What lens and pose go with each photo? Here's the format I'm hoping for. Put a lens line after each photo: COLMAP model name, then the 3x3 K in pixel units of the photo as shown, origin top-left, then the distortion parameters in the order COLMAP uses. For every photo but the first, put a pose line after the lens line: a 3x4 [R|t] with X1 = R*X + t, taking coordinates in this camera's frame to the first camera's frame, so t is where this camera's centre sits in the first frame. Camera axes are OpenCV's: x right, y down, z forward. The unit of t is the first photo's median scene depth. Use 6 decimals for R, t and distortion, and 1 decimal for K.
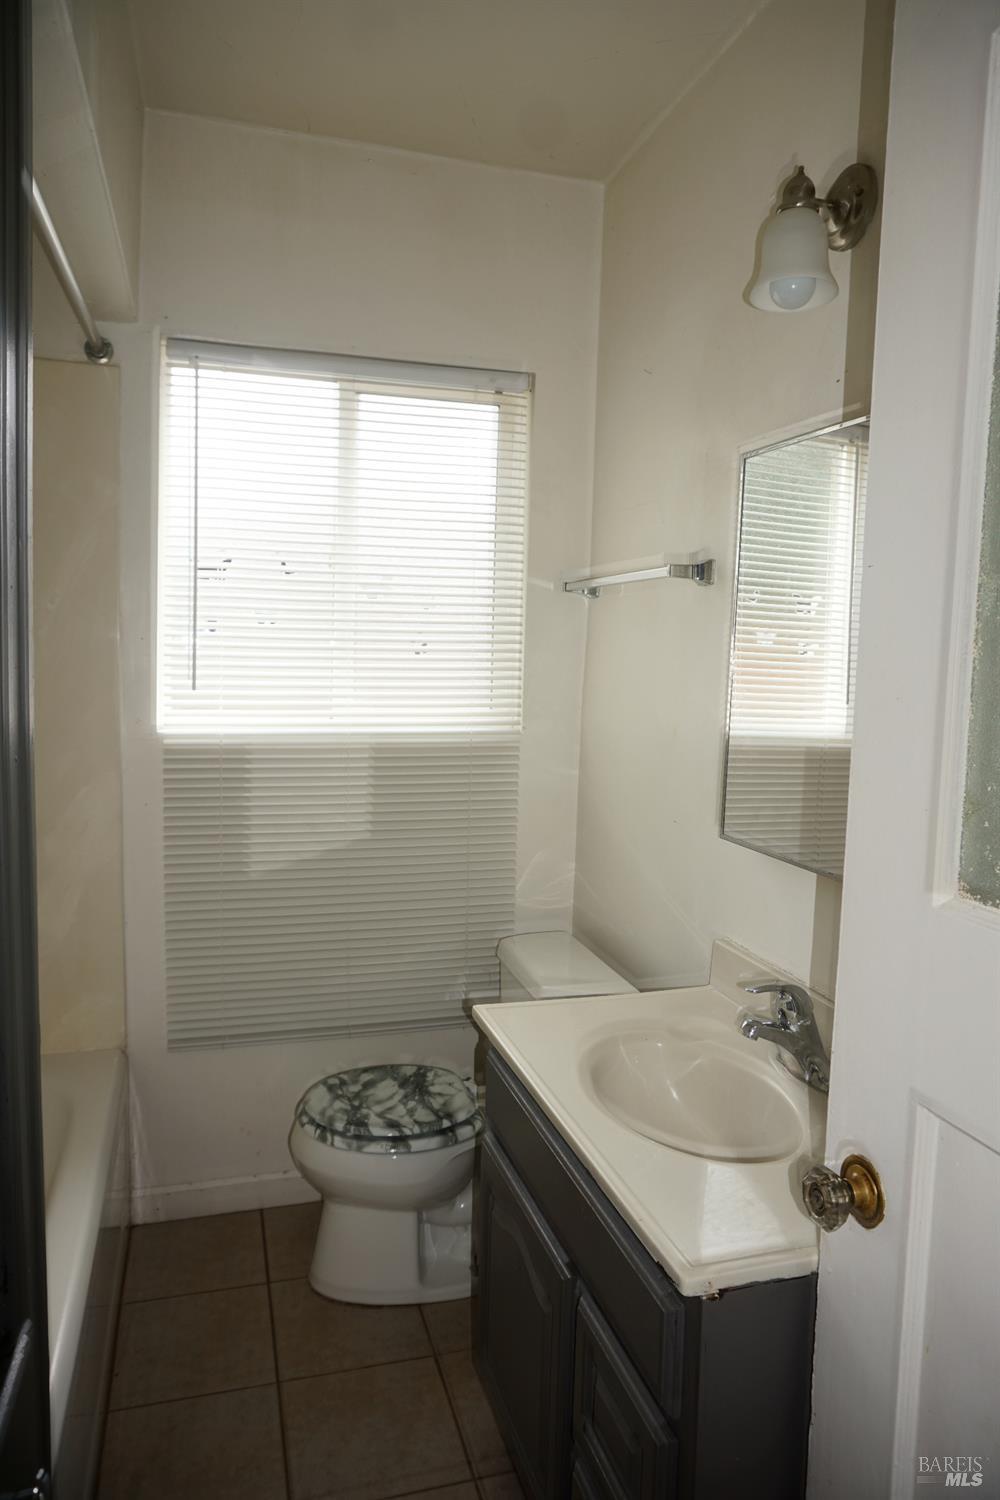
lens RADIAL K [[991.4, 0, 500.8], [0, 991.4, 752.4], [0, 0, 1]] dist [-0.057419, 0.040051]
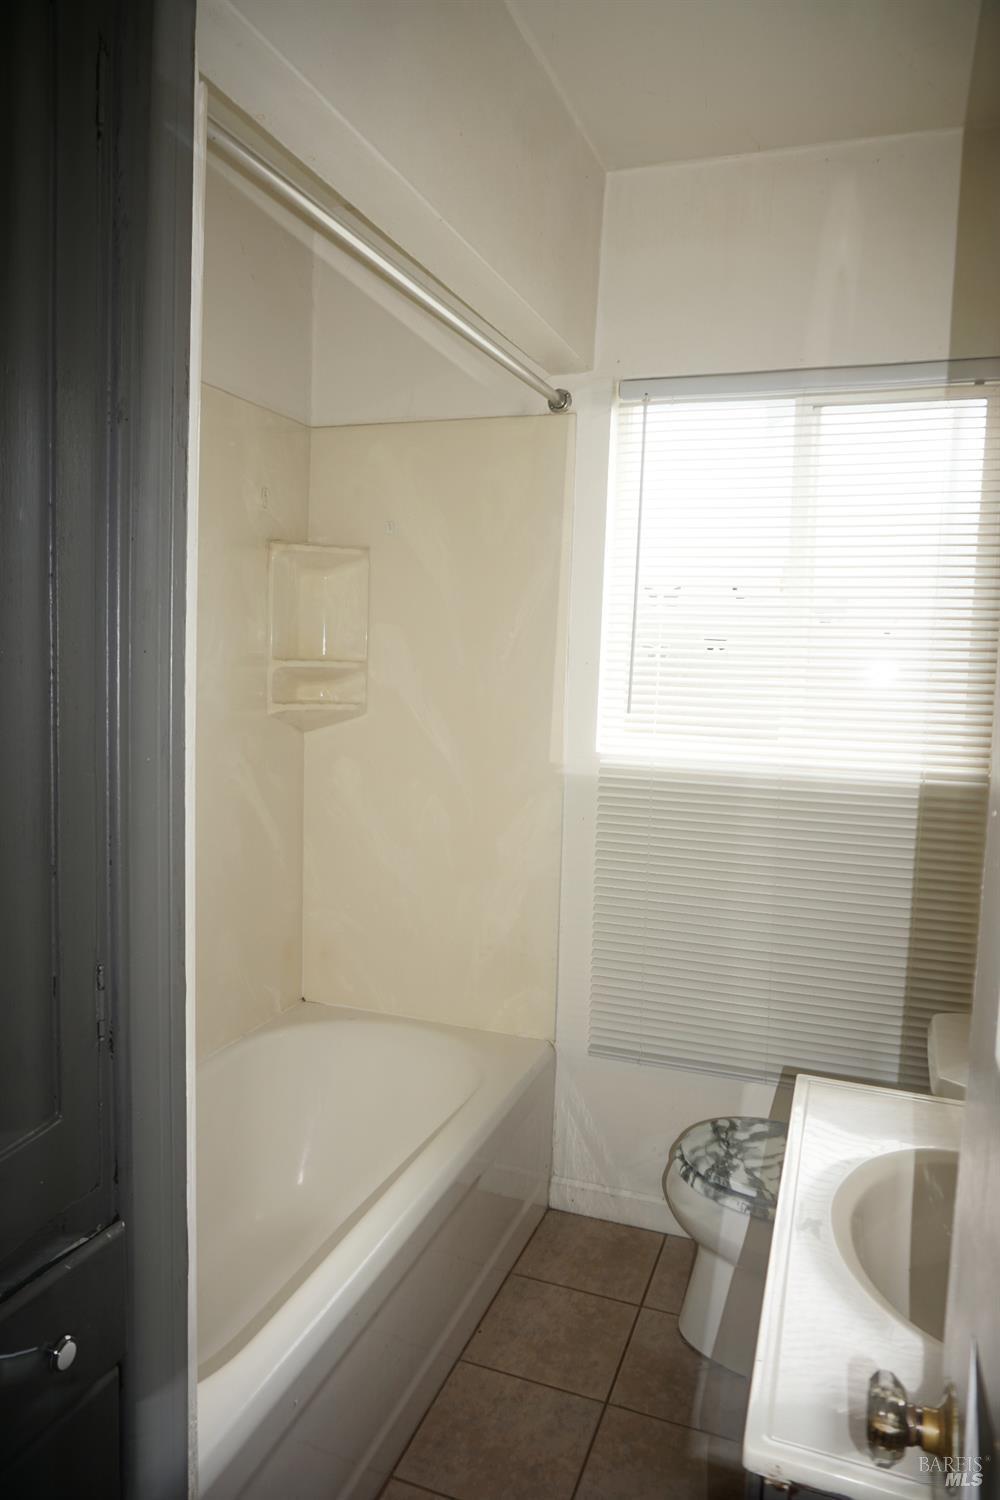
lens RADIAL K [[991.4, 0, 506.1], [0, 991.4, 750.2], [0, 0, 1]] dist [-0.057419, 0.040051]
pose [[0.812983, 0.054760, -0.579707, 0.194934], [-0.067604, 0.997712, -0.000563, -0.015883], [0.578350, 0.039648, 0.814825, 0.077471]]
